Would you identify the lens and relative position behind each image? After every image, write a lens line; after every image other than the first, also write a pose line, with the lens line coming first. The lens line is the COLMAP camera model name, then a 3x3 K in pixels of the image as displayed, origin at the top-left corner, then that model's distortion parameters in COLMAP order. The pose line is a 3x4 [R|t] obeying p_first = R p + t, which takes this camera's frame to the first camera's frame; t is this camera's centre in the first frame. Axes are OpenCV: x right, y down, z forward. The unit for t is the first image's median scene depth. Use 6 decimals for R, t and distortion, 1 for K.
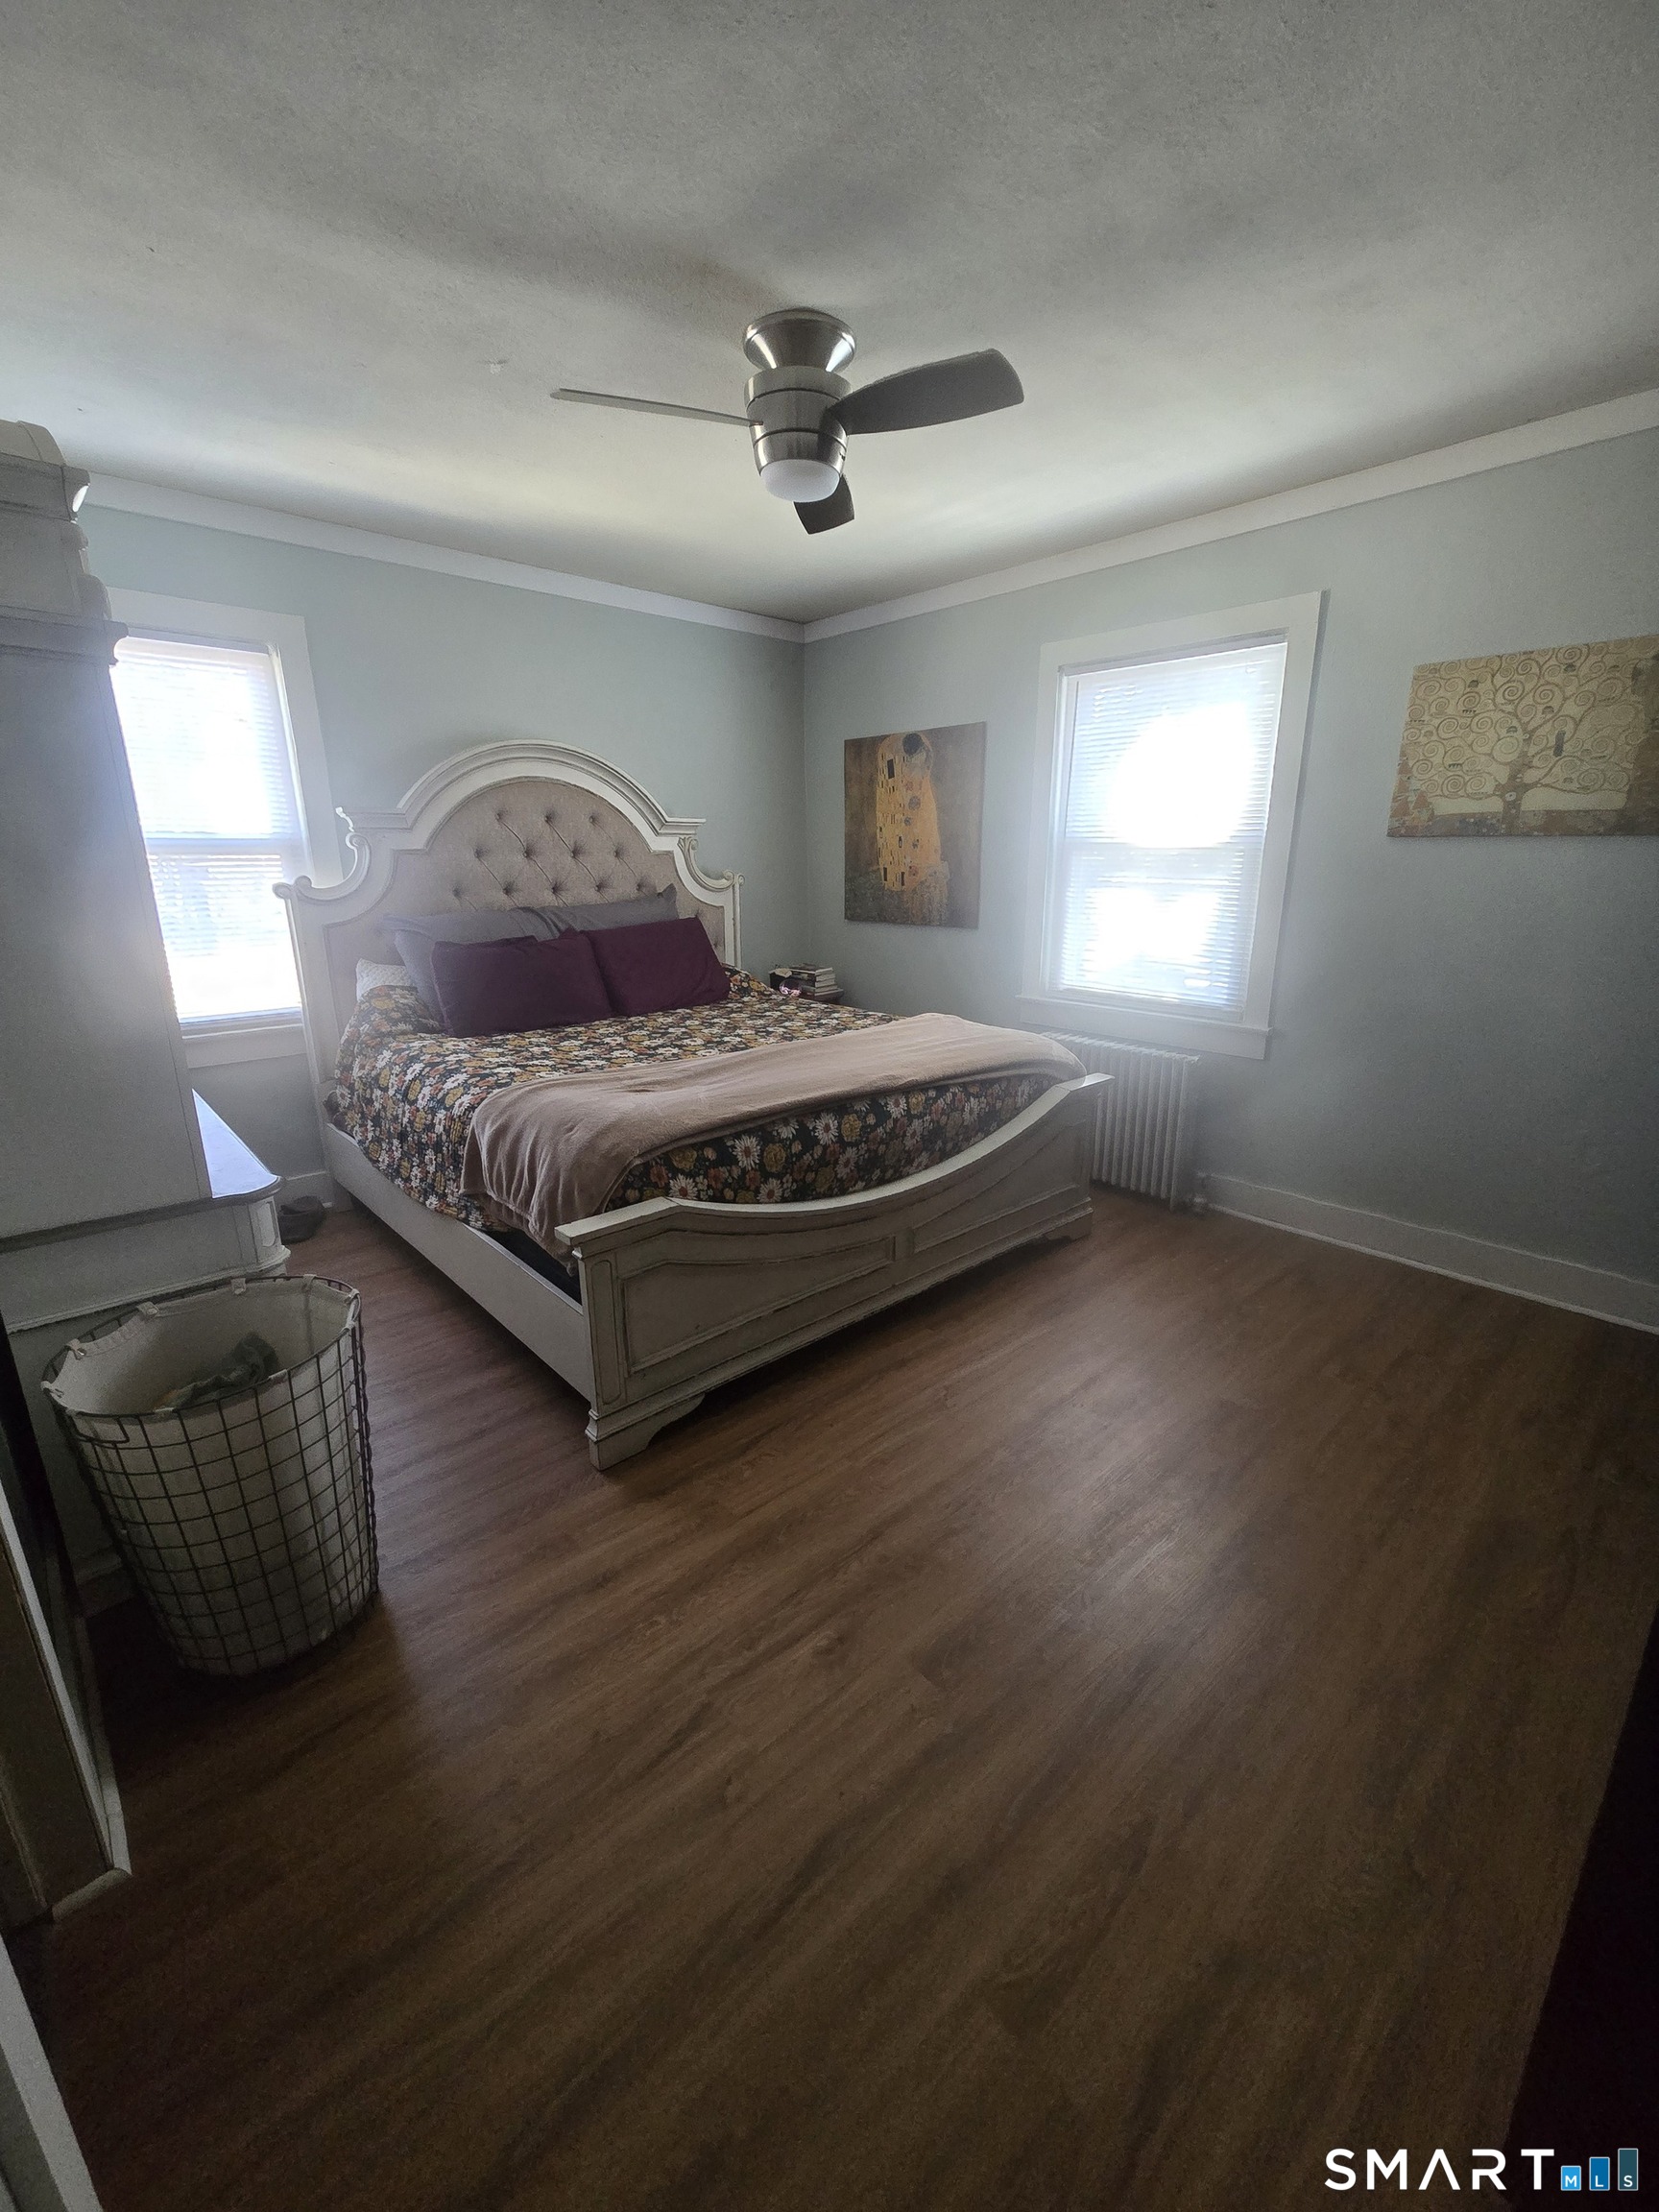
lens RADIAL K [[899.1, 0, 850.1], [0, 899.1, 1118.6], [0, 0, 1]] dist [0.004098, 0.000150]
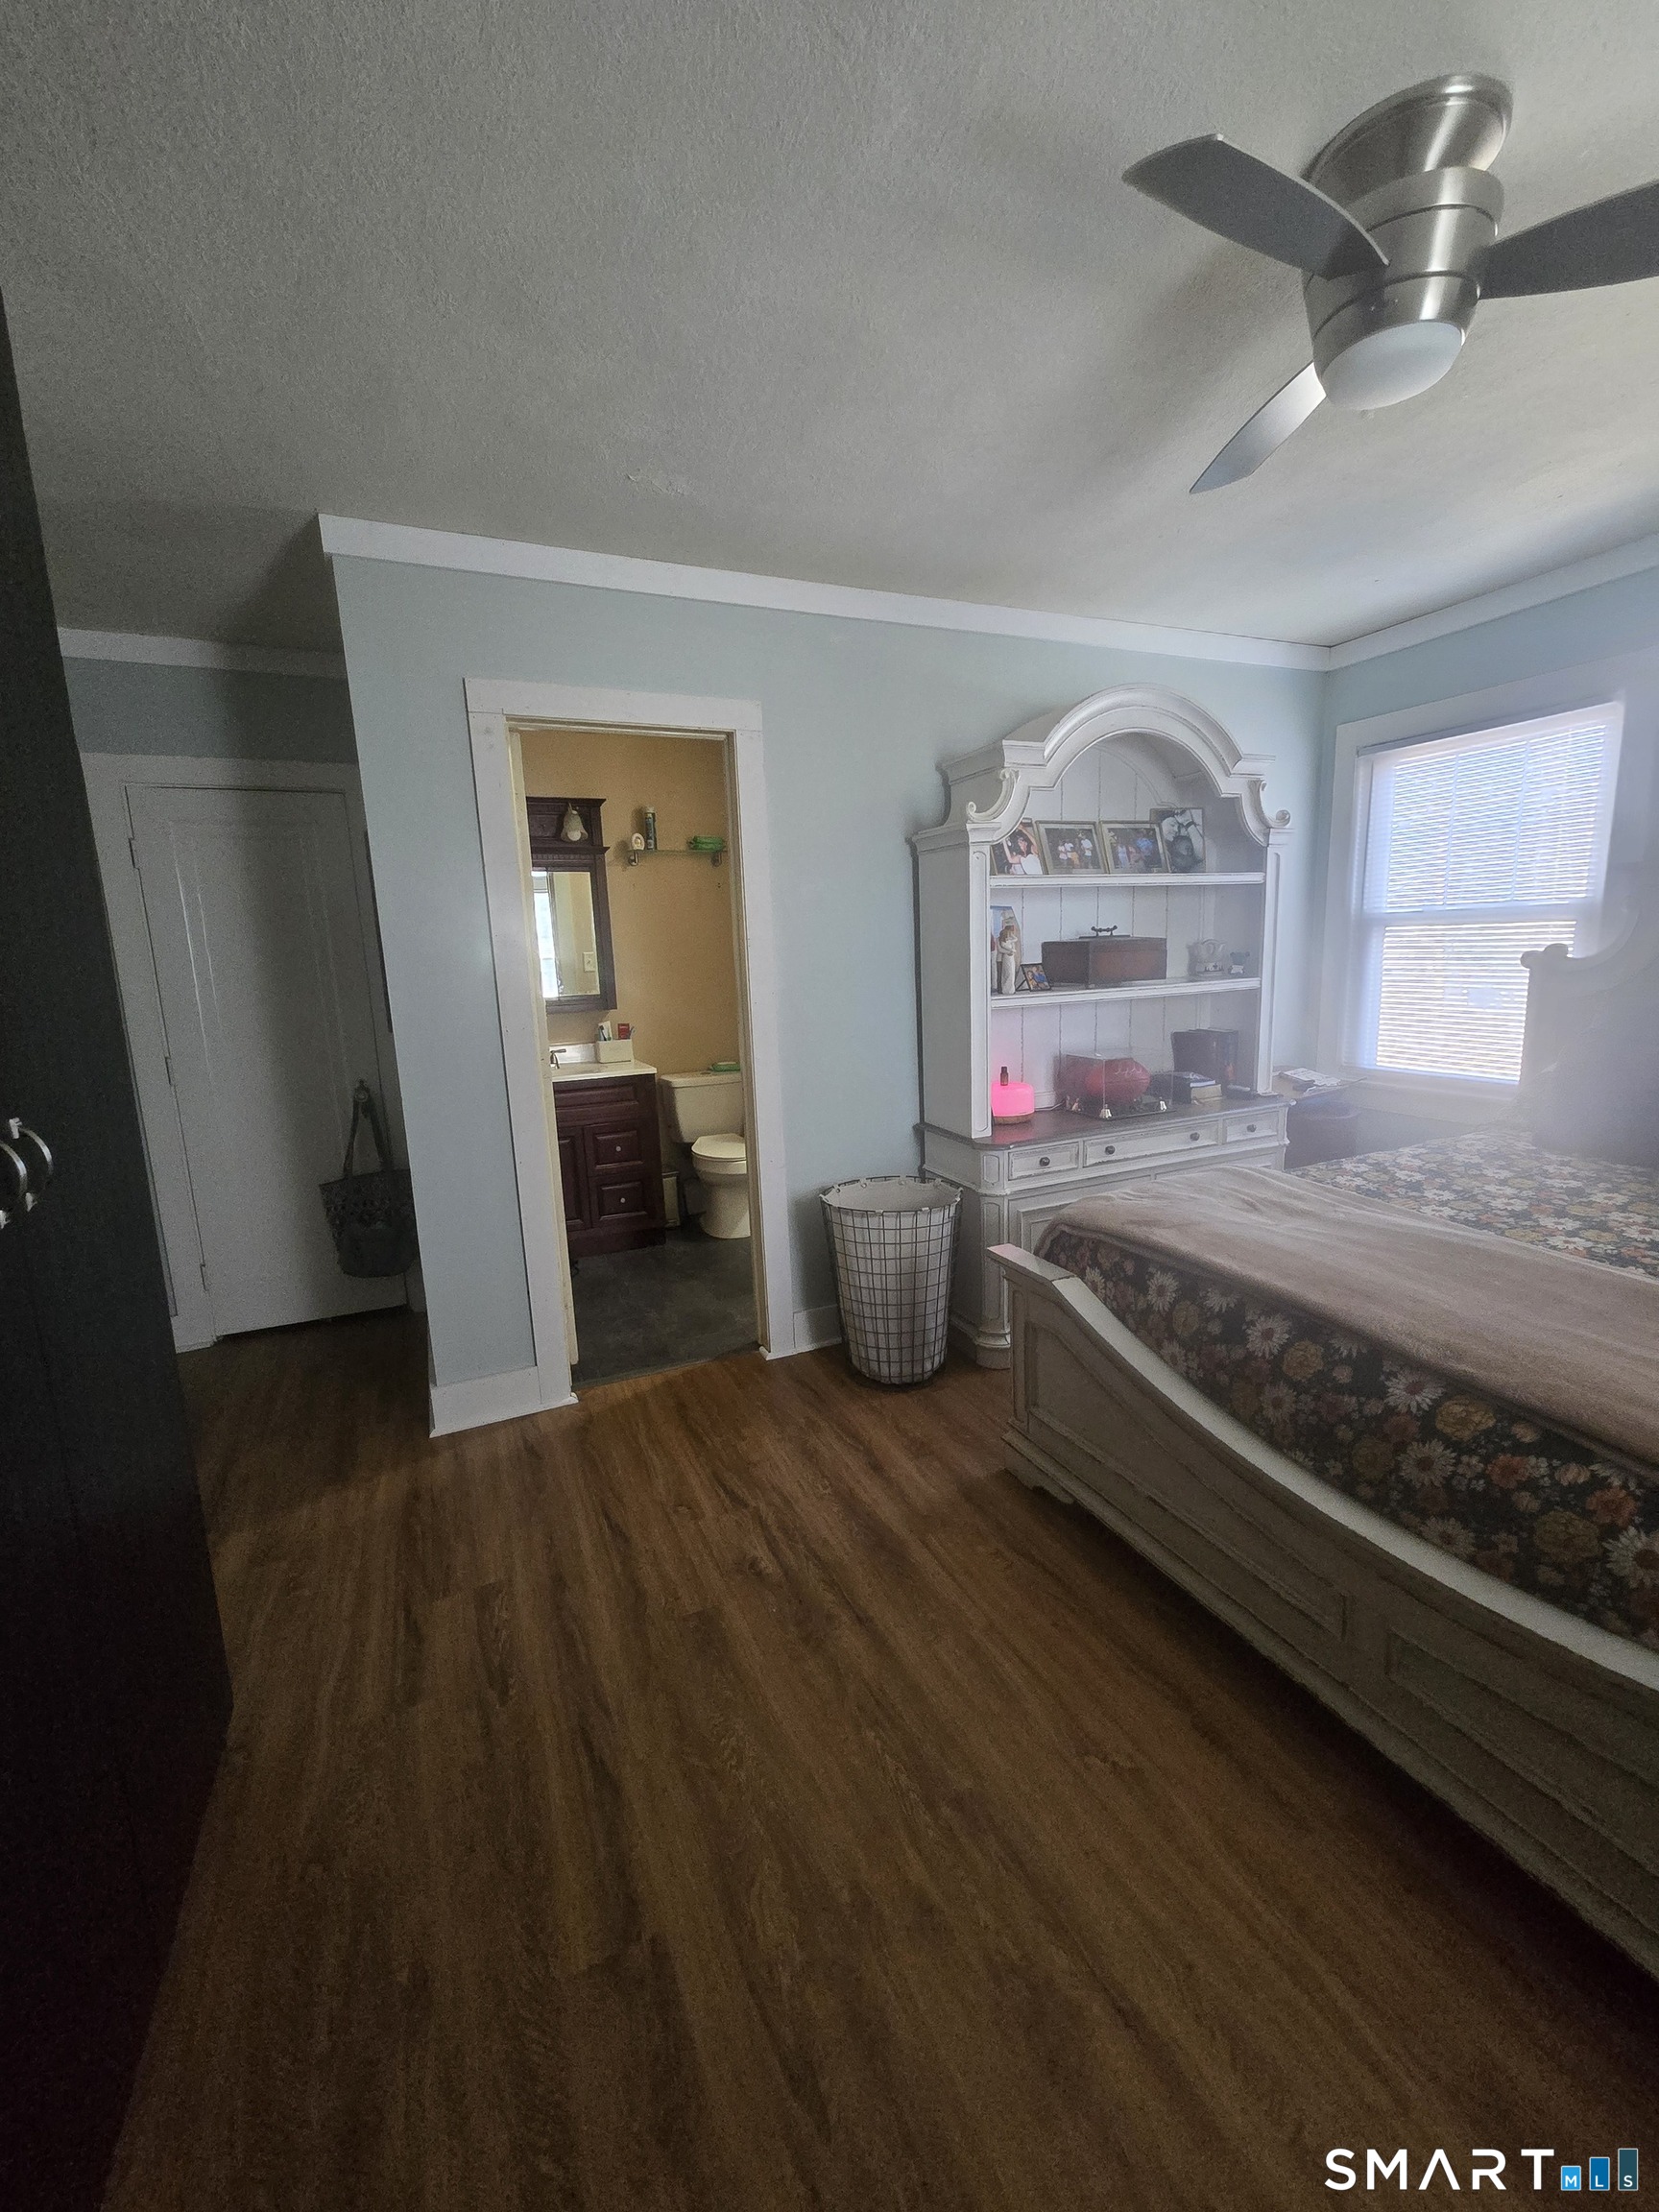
lens RADIAL K [[899.1, 0, 841.4], [0, 899.1, 1099.2], [0, 0, 1]] dist [0.004098, 0.000150]
pose [[-0.317192, 0.171445, -0.932736, 0.696527], [-0.223047, 0.942448, 0.249081, -0.260720], [0.921759, 0.287050, -0.260696, 0.863765]]
